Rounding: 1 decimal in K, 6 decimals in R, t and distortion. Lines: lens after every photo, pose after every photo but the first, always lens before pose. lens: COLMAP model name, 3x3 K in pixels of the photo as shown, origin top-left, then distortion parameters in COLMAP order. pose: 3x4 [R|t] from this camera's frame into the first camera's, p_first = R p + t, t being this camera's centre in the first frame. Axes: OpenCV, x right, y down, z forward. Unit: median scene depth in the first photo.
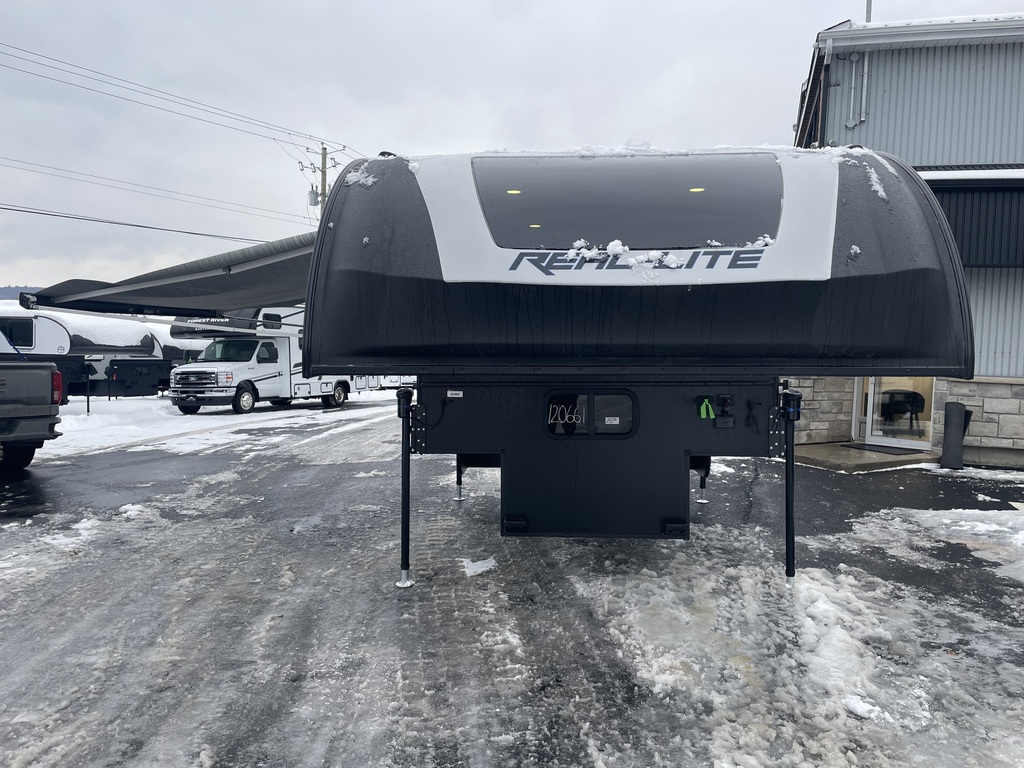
lens RADIAL K [[784.0, 0, 522.0], [0, 784.0, 380.0], [0, 0, 1]] dist [0.078674, -0.100968]
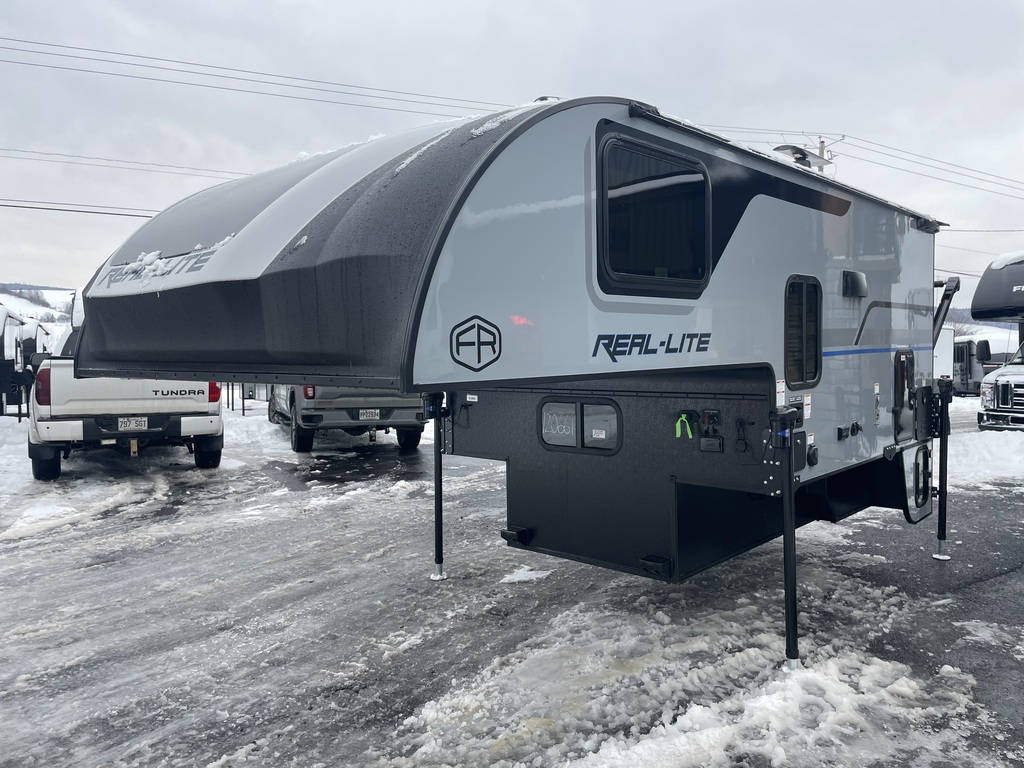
lens RADIAL K [[784.0, 0, 522.0], [0, 784.0, 380.0], [0, 0, 1]] dist [0.078674, -0.100968]
pose [[0.774735, 0.018563, -0.632014, 0.715156], [-0.021325, 0.999767, 0.003224, -0.012000], [0.631926, 0.010980, 0.774951, 0.303265]]
